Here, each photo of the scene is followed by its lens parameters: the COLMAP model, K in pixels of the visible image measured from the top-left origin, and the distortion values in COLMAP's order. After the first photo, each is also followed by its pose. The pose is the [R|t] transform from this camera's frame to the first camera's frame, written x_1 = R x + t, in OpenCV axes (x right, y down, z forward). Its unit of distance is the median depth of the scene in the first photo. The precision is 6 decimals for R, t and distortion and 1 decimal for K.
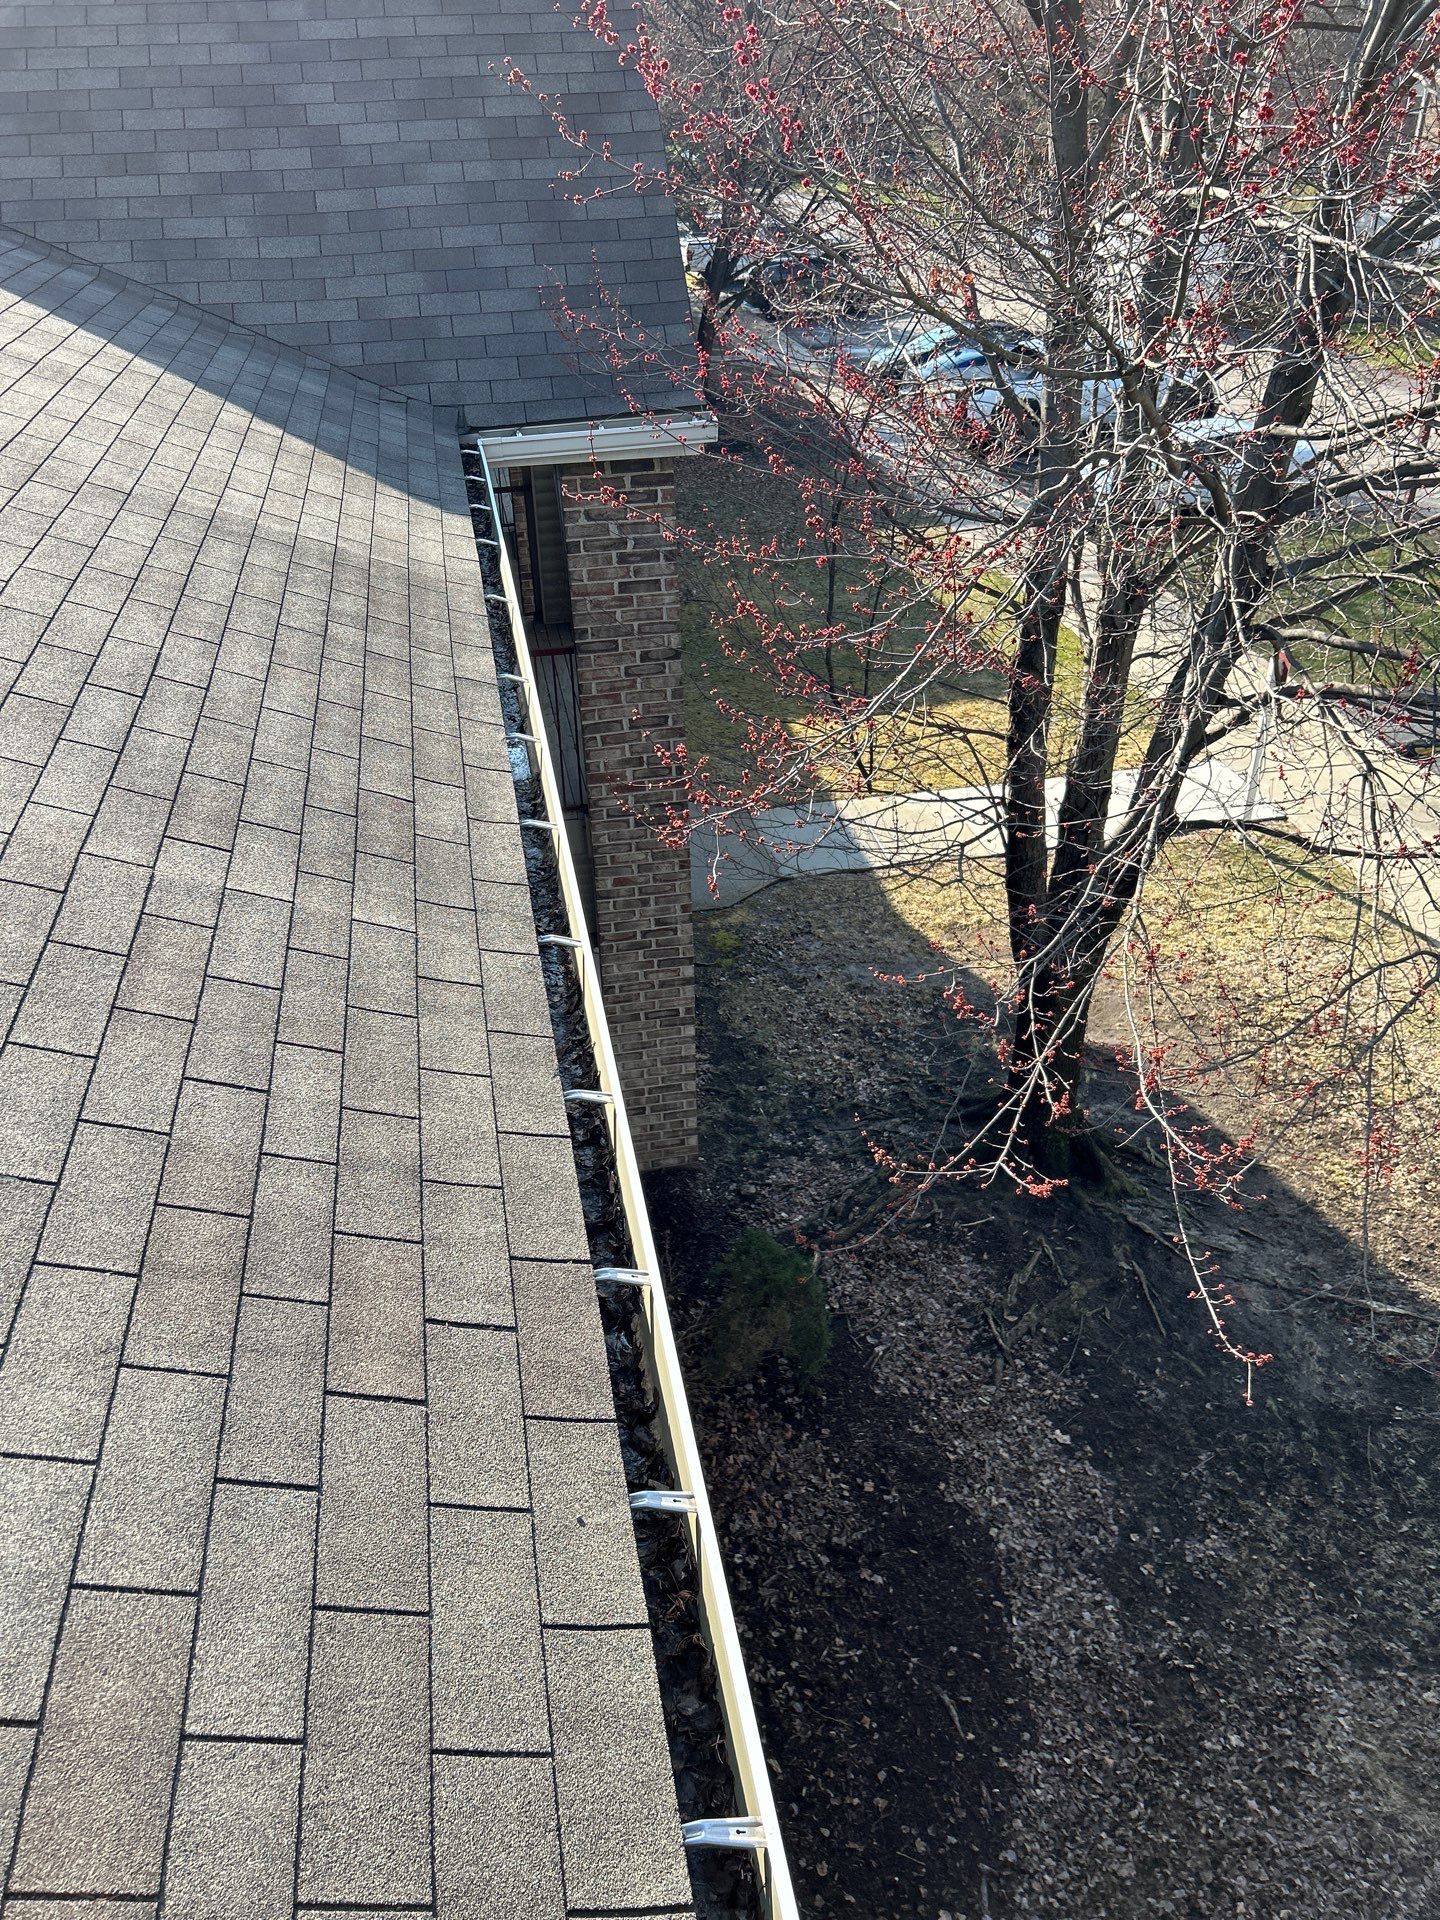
lens RADIAL K [[1449.3, 0, 720.0], [0, 1449.3, 960.0], [0, 0, 1]] dist [0.036240, -0.044503]
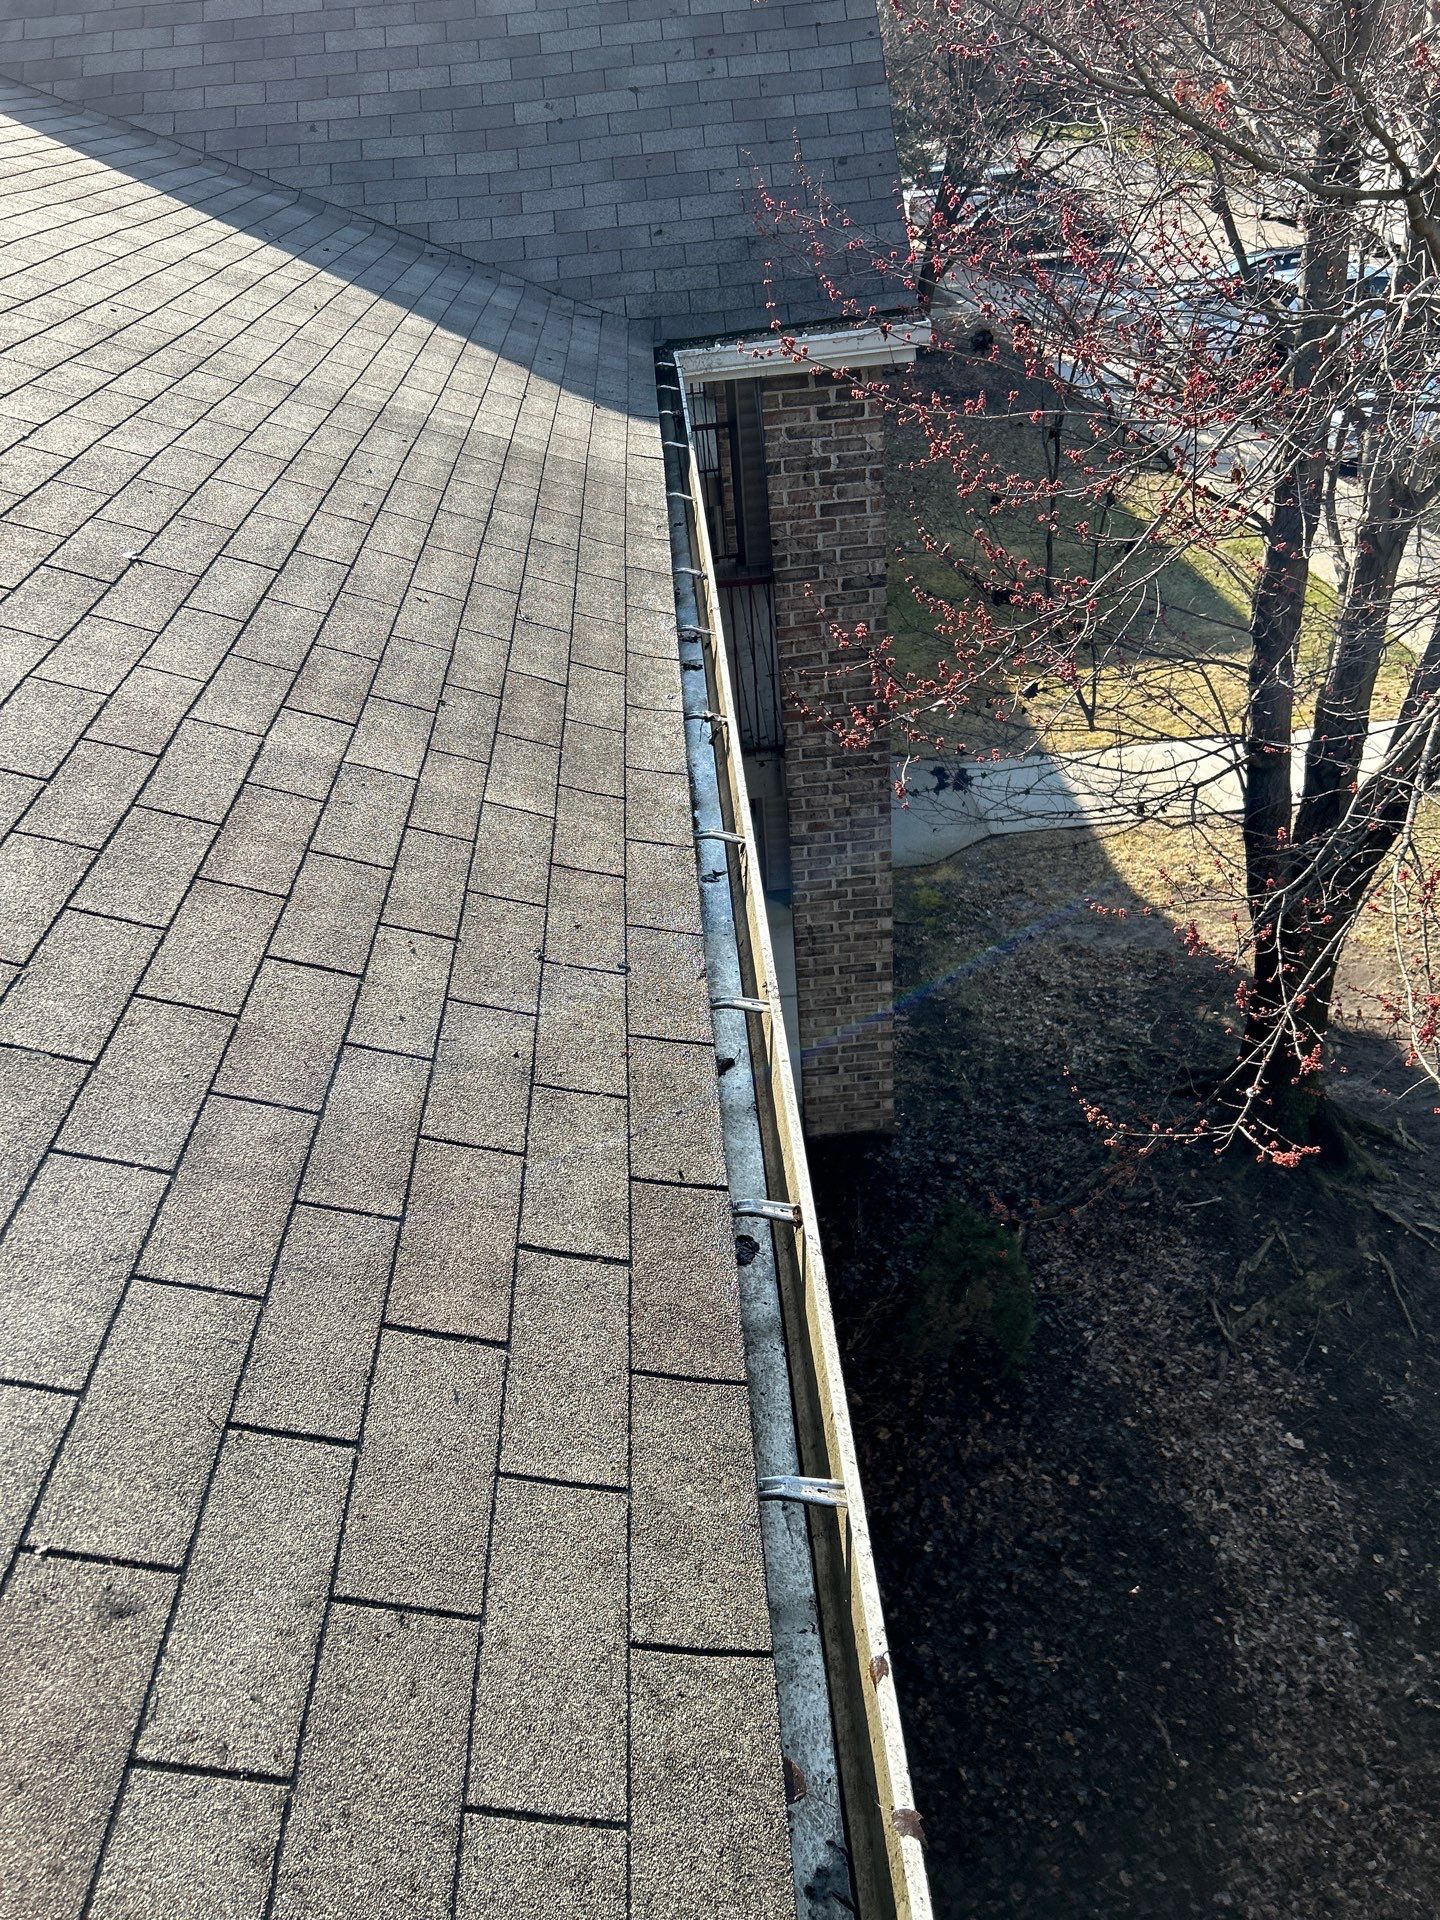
lens RADIAL K [[1449.3, 0, 720.0], [0, 1449.3, 960.0], [0, 0, 1]] dist [0.036240, -0.044503]
pose [[0.989563, 0.019039, -0.142840, 0.009958], [-0.016709, 0.999707, 0.017496, 0.033907], [0.143131, -0.014927, 0.989591, 0.102014]]
